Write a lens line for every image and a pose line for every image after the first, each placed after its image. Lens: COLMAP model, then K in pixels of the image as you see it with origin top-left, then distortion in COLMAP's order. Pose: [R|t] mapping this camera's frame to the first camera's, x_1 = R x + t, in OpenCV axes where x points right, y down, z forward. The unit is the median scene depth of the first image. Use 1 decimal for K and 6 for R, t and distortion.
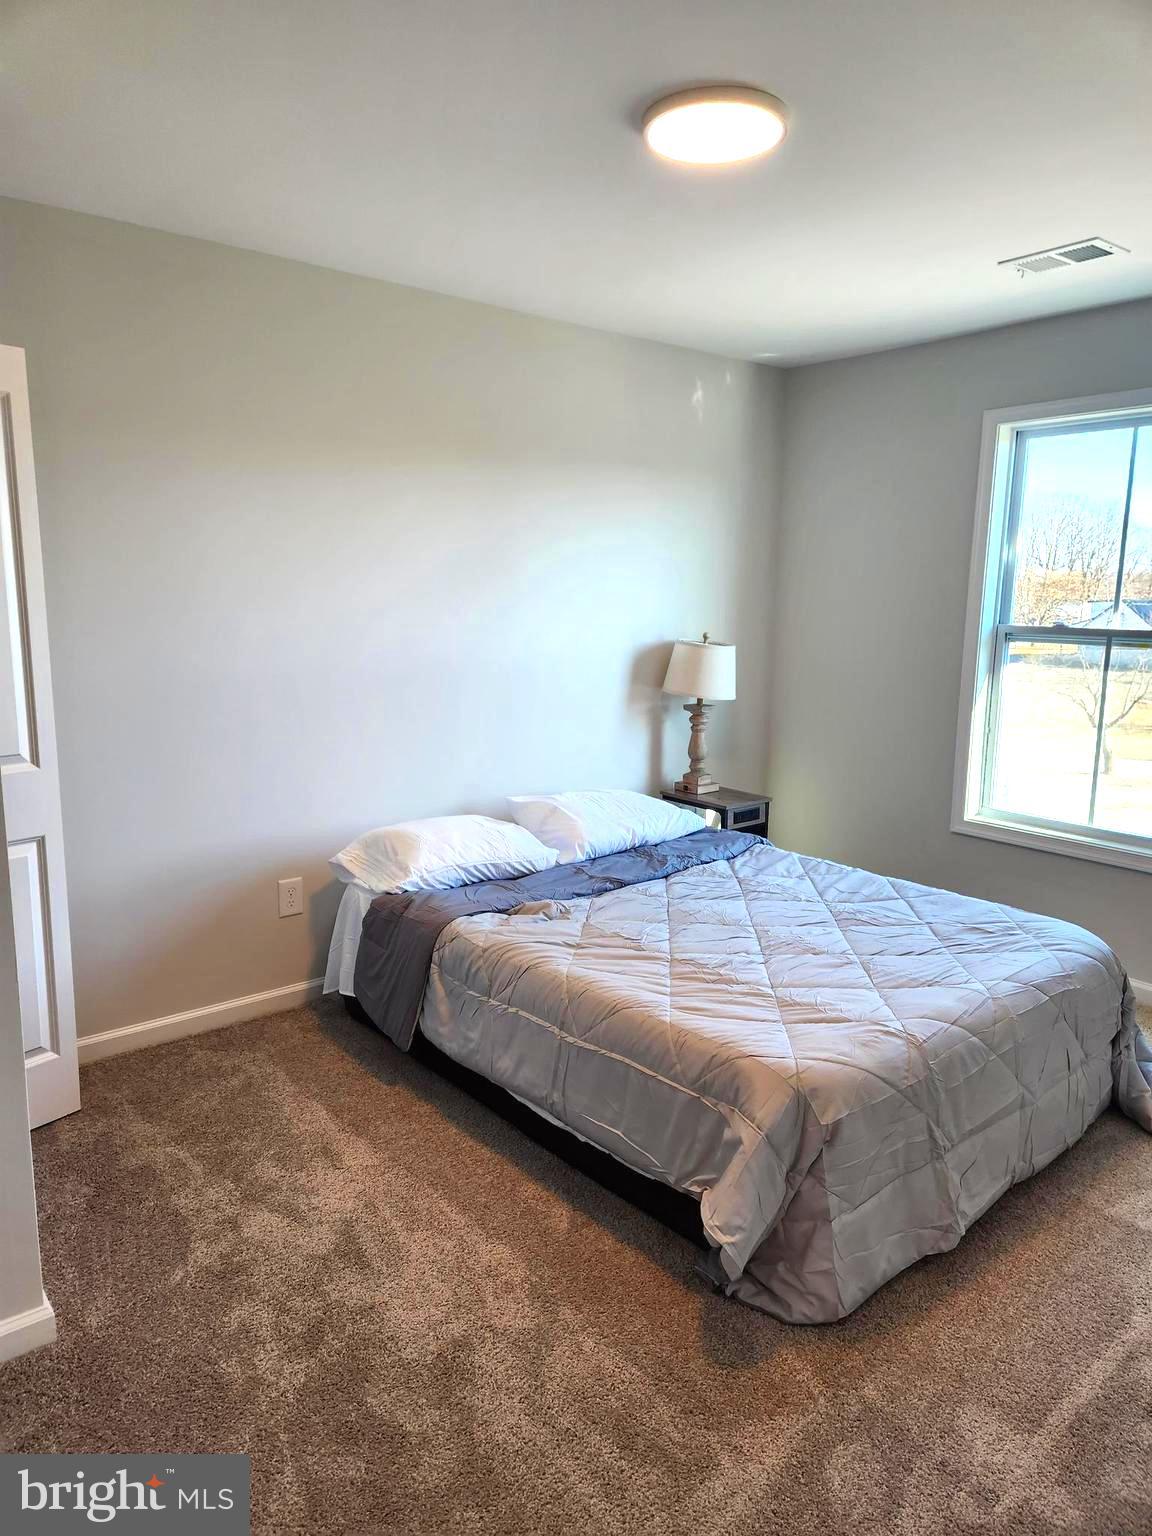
lens RADIAL K [[1011.4, 0, 559.3], [0, 1011.4, 770.4], [0, 0, 1]] dist [0.050327, -0.028091]
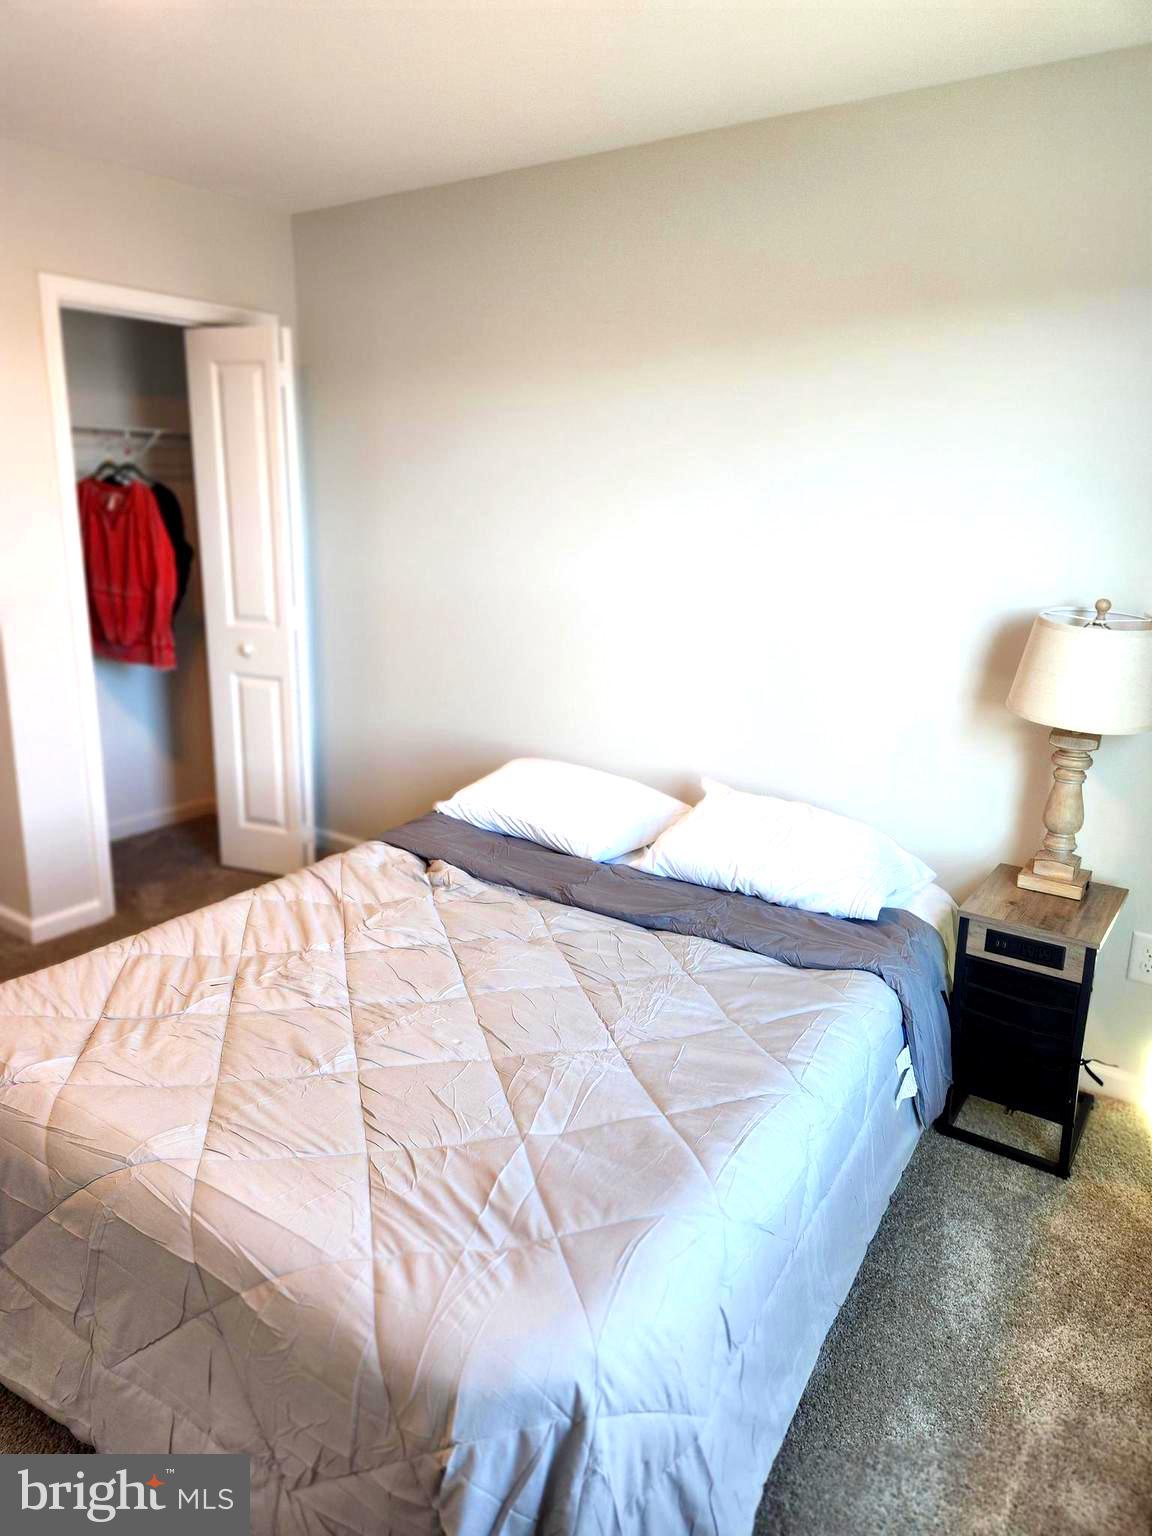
lens RADIAL K [[1011.4, 0, 570.0], [0, 1011.4, 766.2], [0, 0, 1]] dist [0.050327, -0.028091]
pose [[0.277858, 0.246665, -0.928413, 0.858942], [-0.187889, 0.961759, 0.199292, -0.158617], [0.942068, 0.119063, 0.313578, 0.865444]]
